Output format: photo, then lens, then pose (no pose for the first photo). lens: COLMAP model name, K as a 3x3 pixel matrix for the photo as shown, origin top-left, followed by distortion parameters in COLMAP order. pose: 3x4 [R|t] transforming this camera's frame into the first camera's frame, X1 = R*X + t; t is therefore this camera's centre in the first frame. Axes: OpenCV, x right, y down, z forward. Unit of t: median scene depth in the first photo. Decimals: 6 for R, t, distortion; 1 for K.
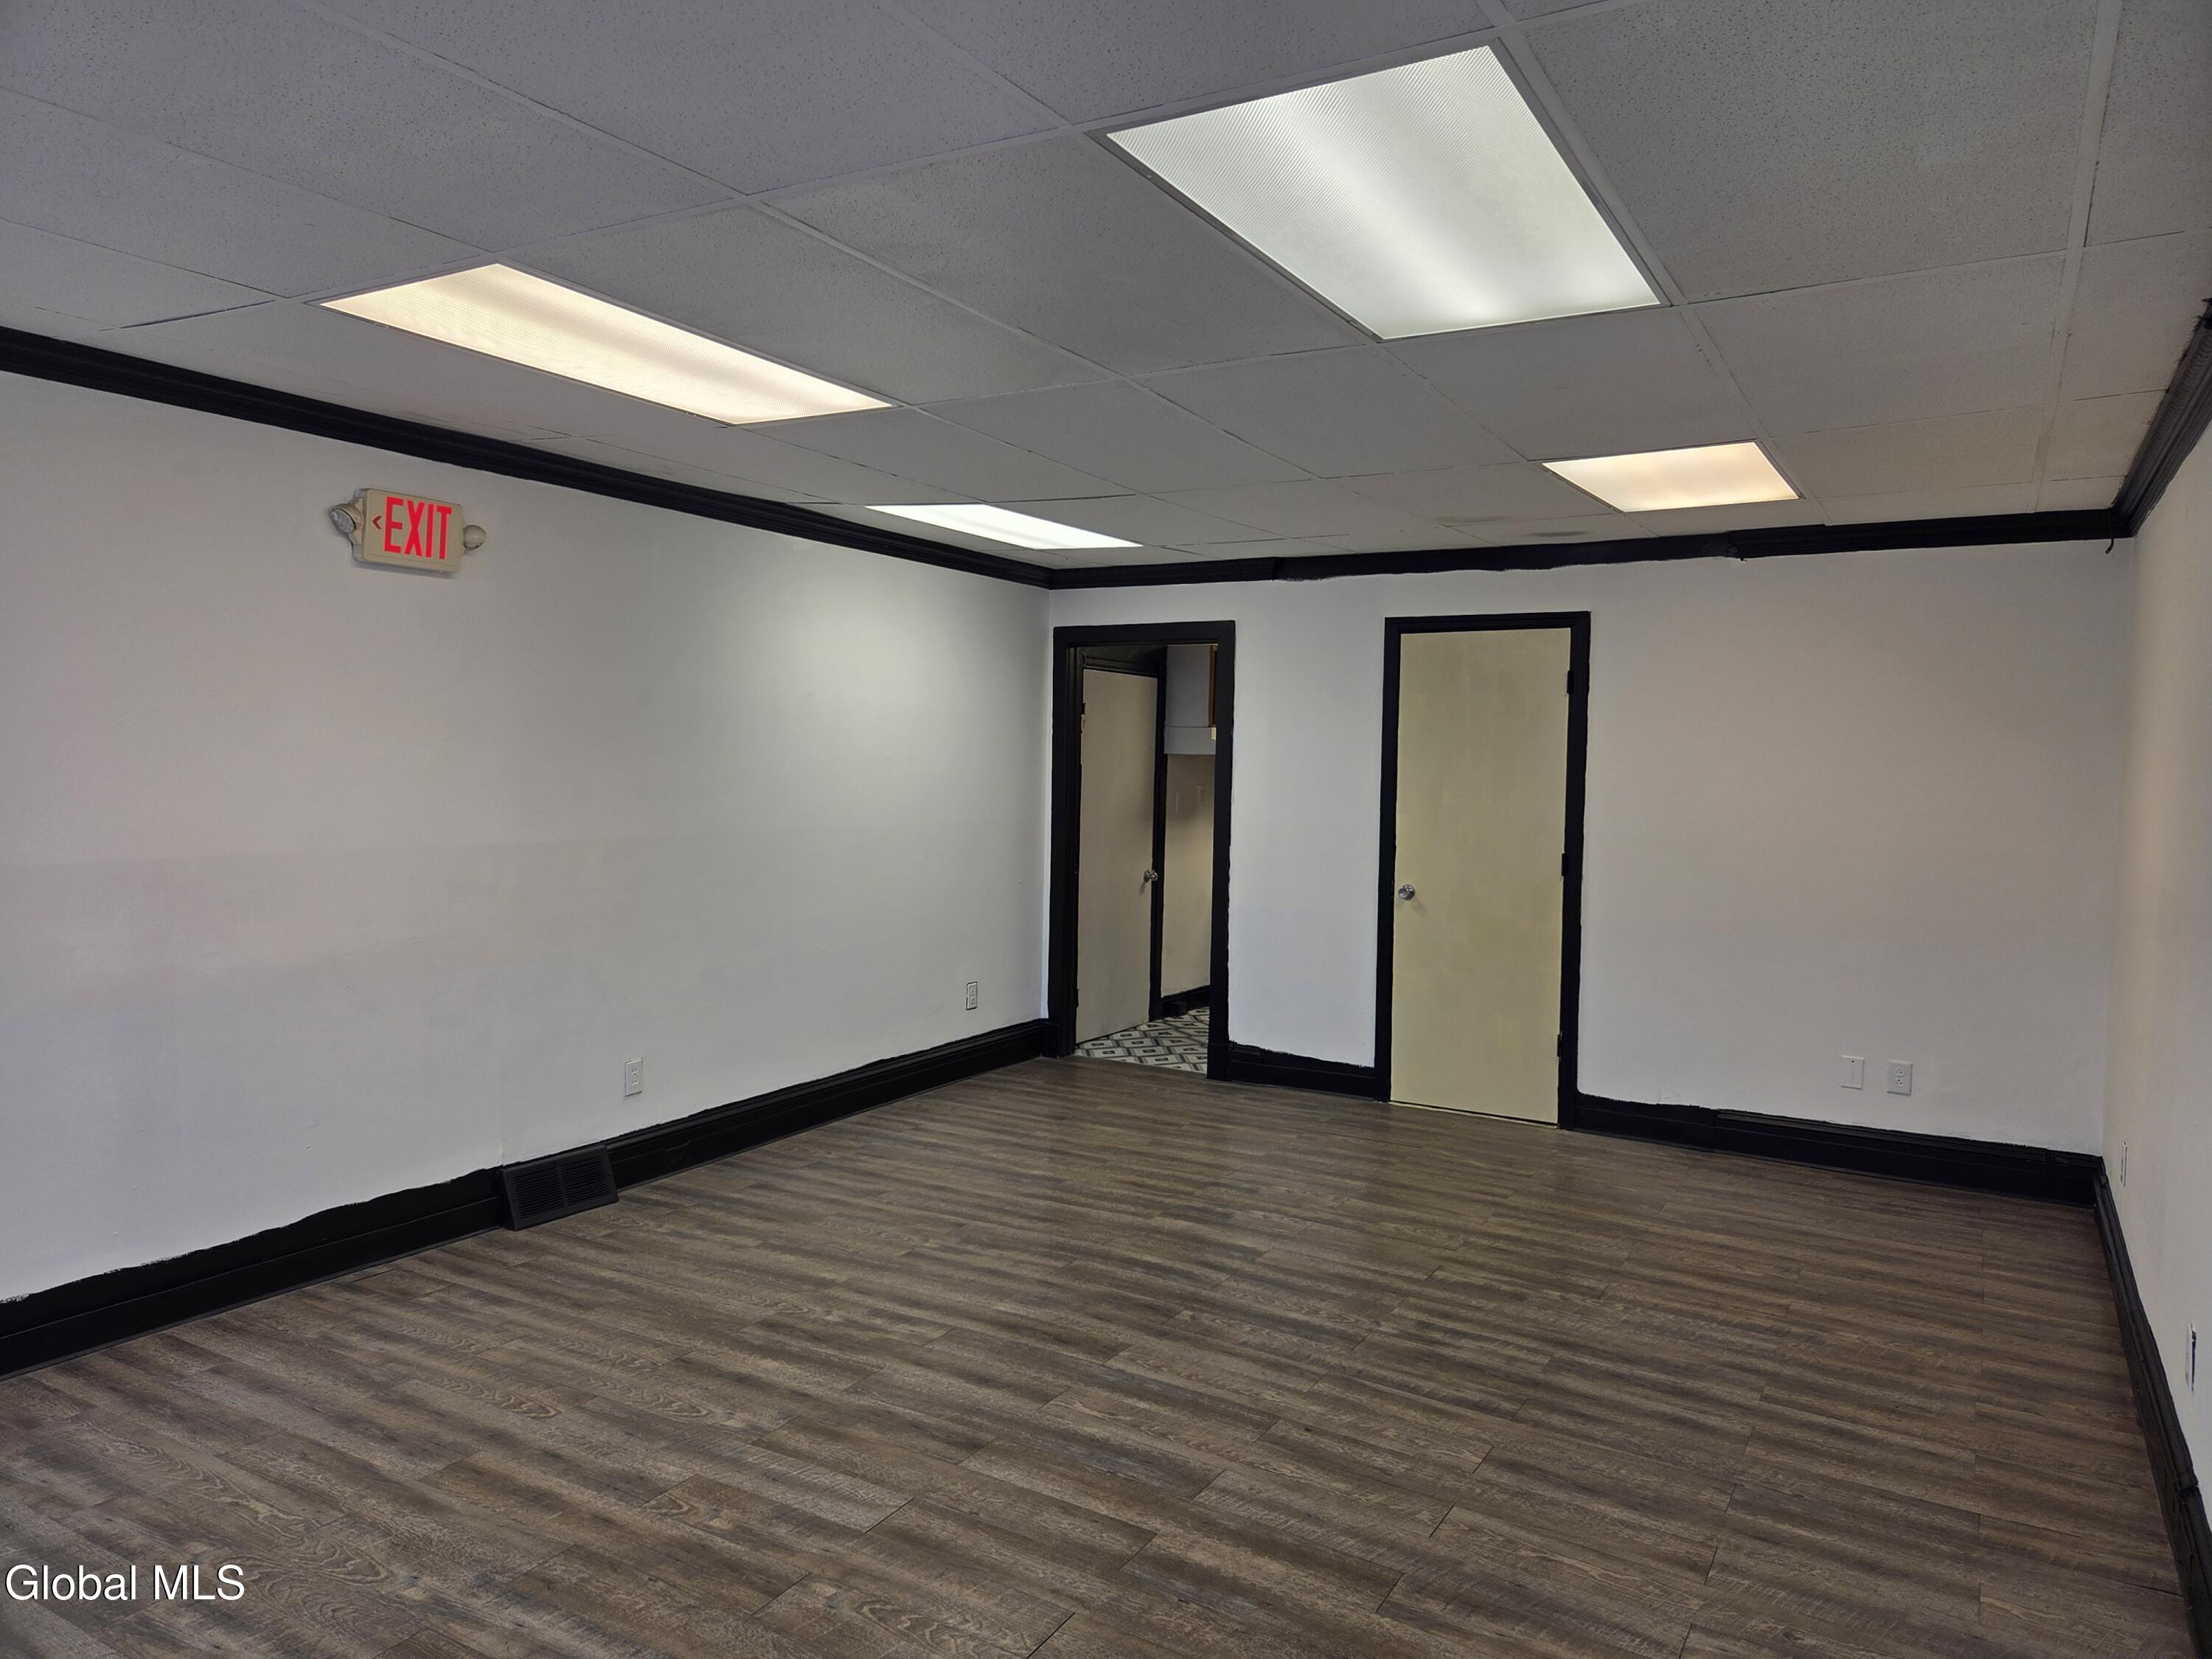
lens RADIAL K [[1462.9, 0, 1105.4], [0, 1462.9, 819.2], [0, 0, 1]] dist [0.078600, -0.061952]
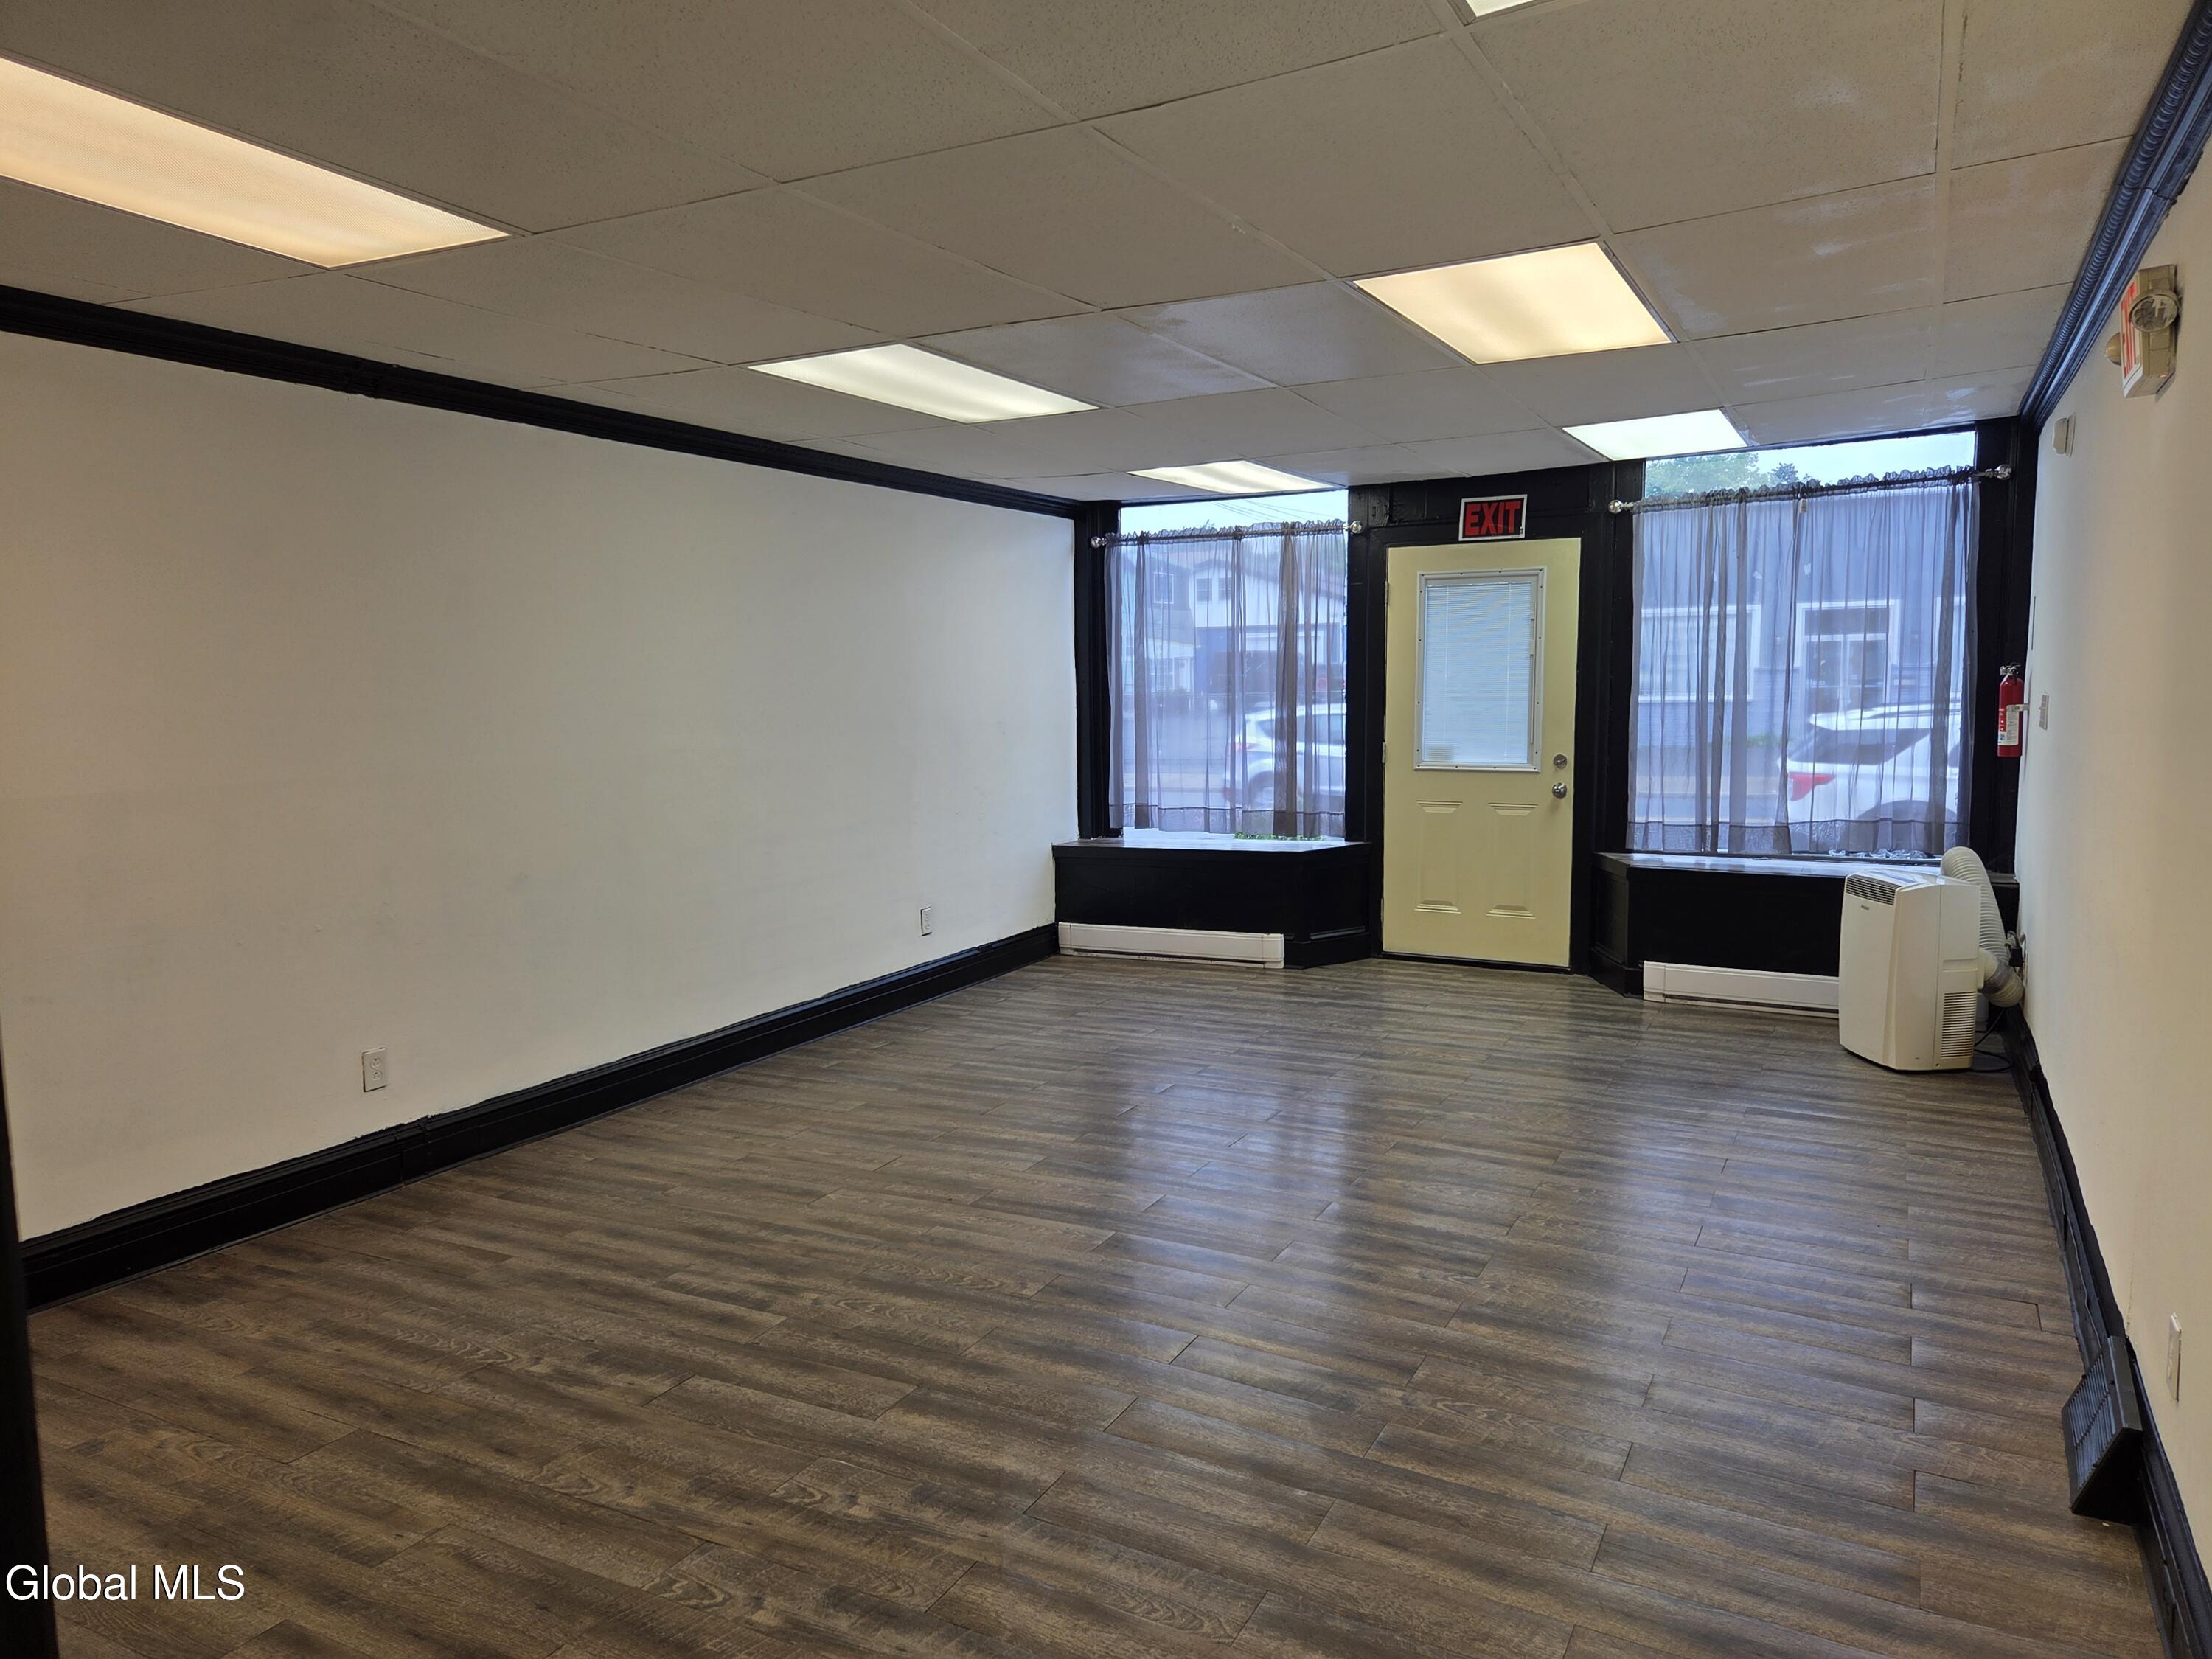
lens RADIAL K [[1462.9, 0, 1105.4], [0, 1462.9, 819.2], [0, 0, 1]] dist [0.078600, -0.061952]
pose [[-0.999300, 0.001977, -0.037361, 0.039703], [-0.003265, 0.990185, 0.139724, -0.067739], [0.037271, 0.139748, -0.989485, 1.734569]]
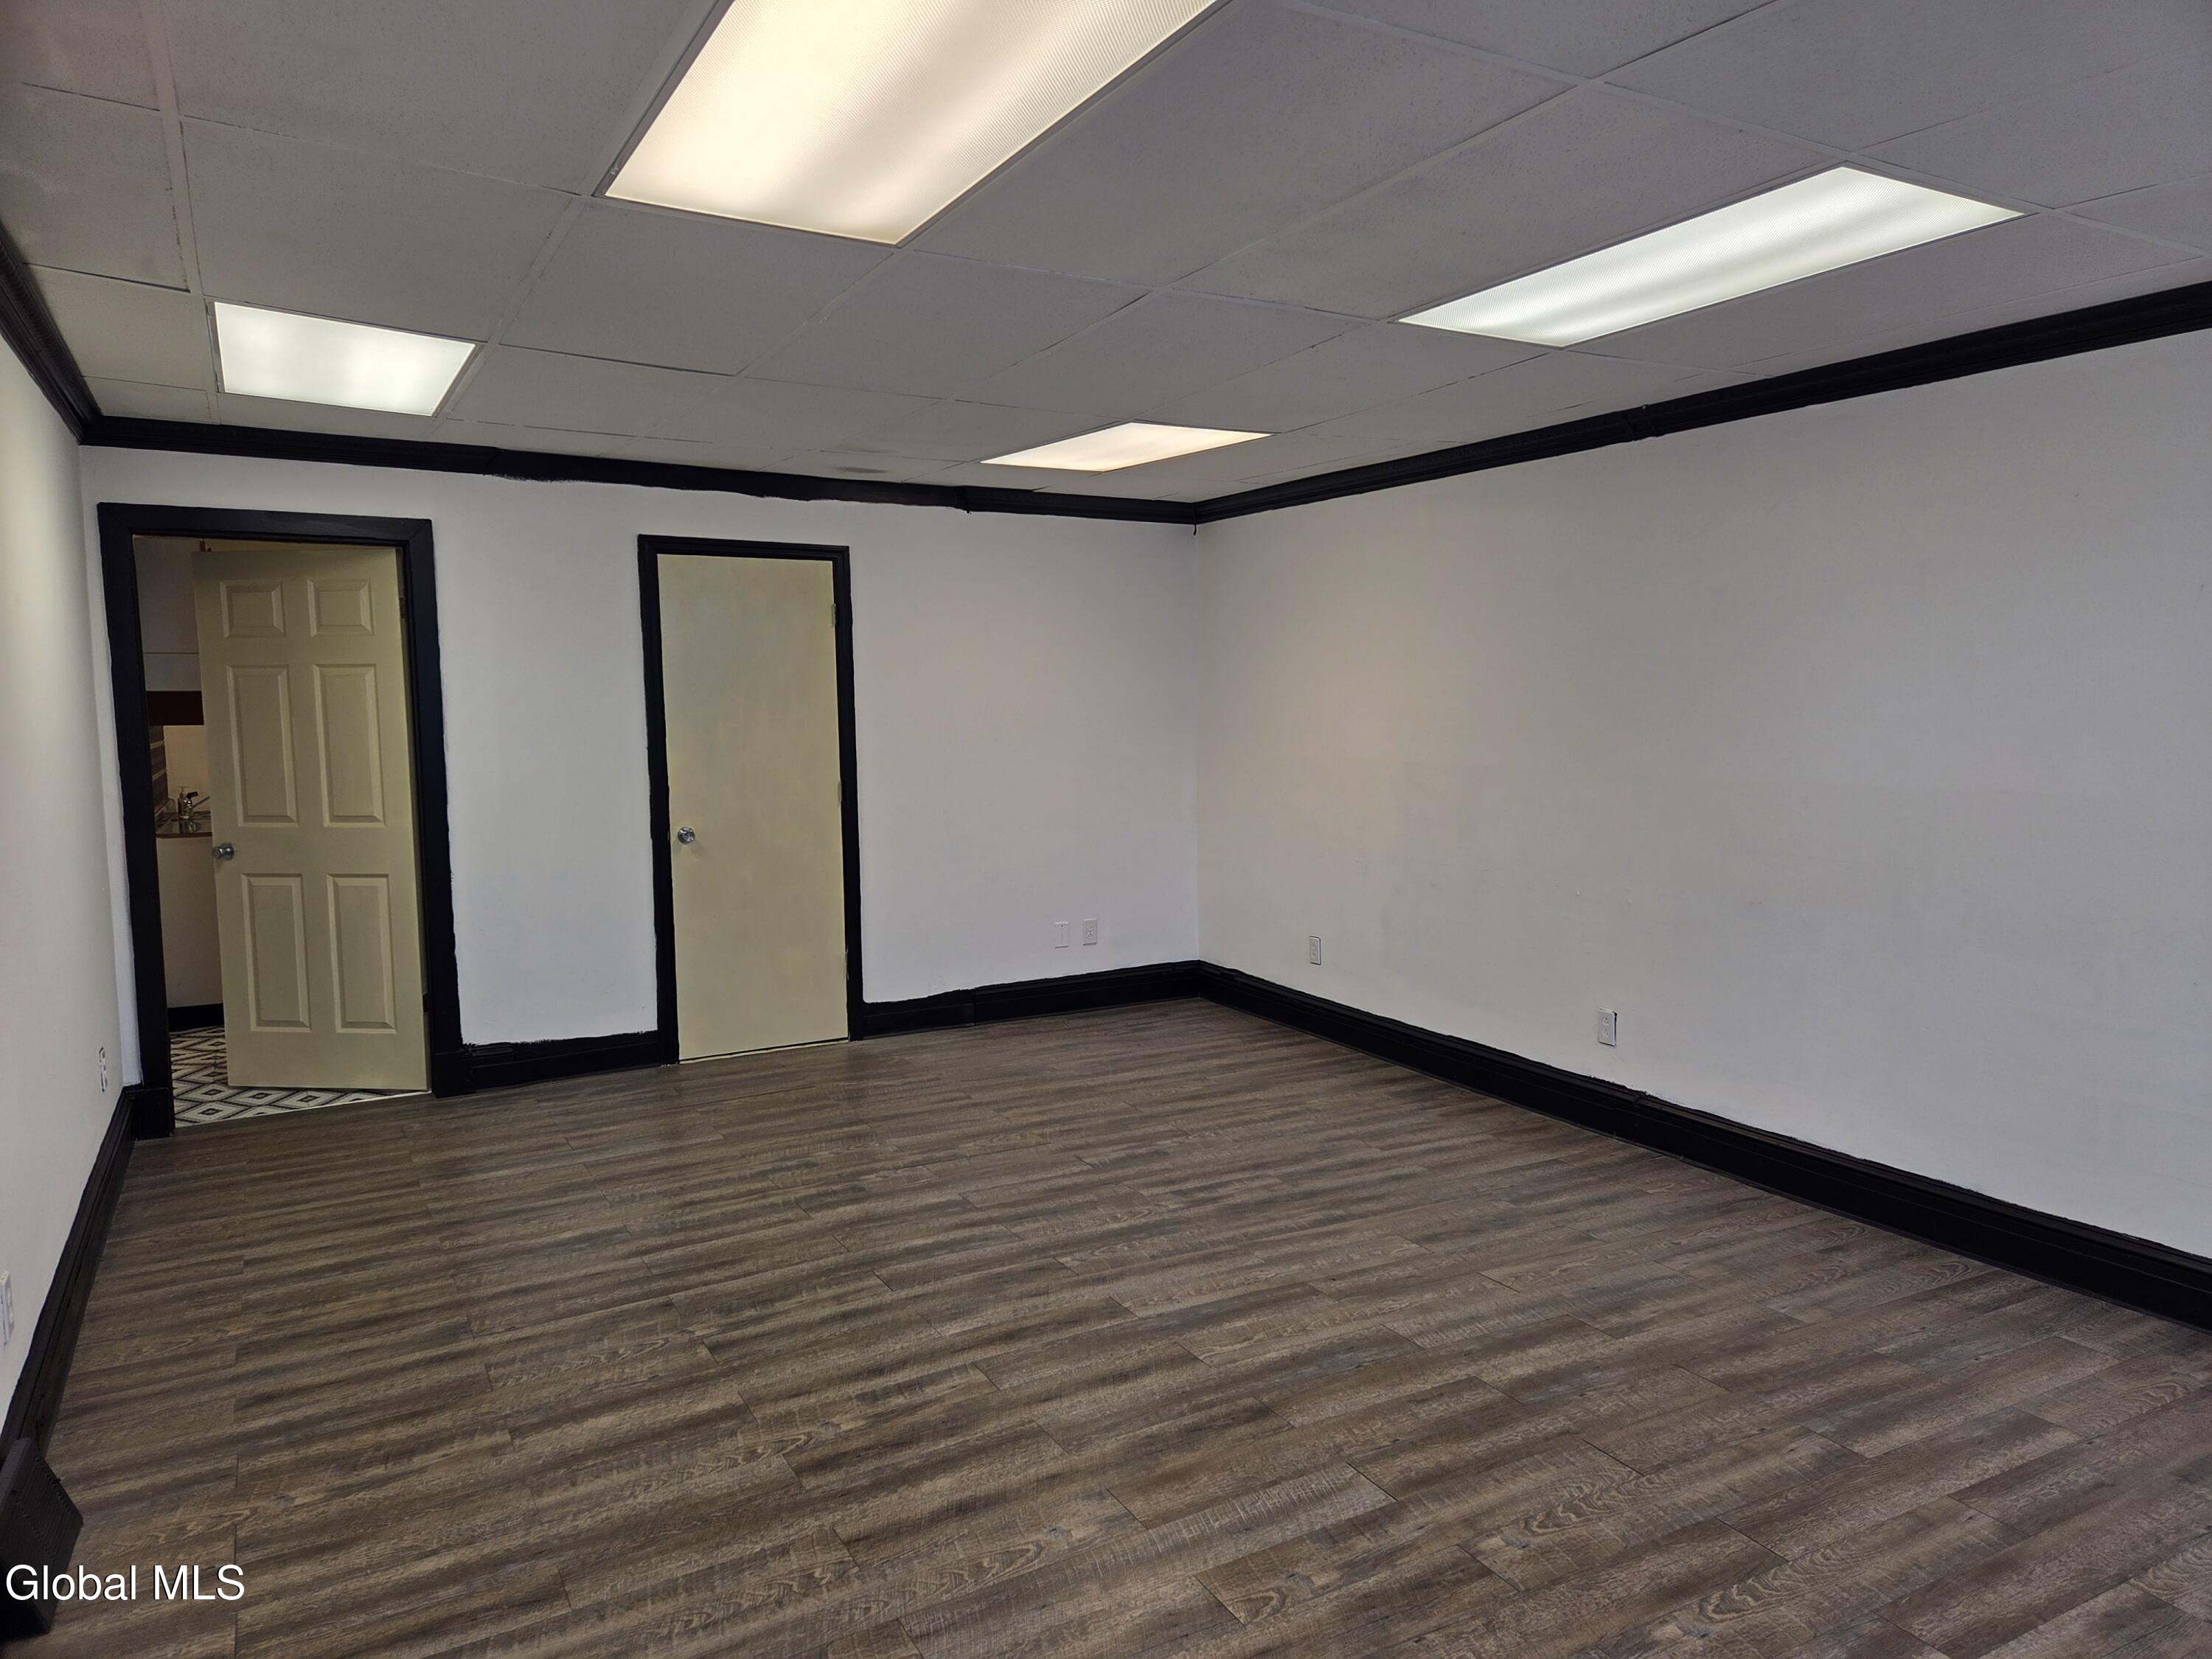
lens RADIAL K [[1462.9, 0, 1105.4], [0, 1462.9, 819.2], [0, 0, 1]] dist [0.078600, -0.061952]
pose [[0.502064, -0.096806, 0.859395, -0.698563], [0.055355, 0.995275, 0.079773, -0.030445], [-0.863057, 0.007521, 0.505050, 0.453856]]
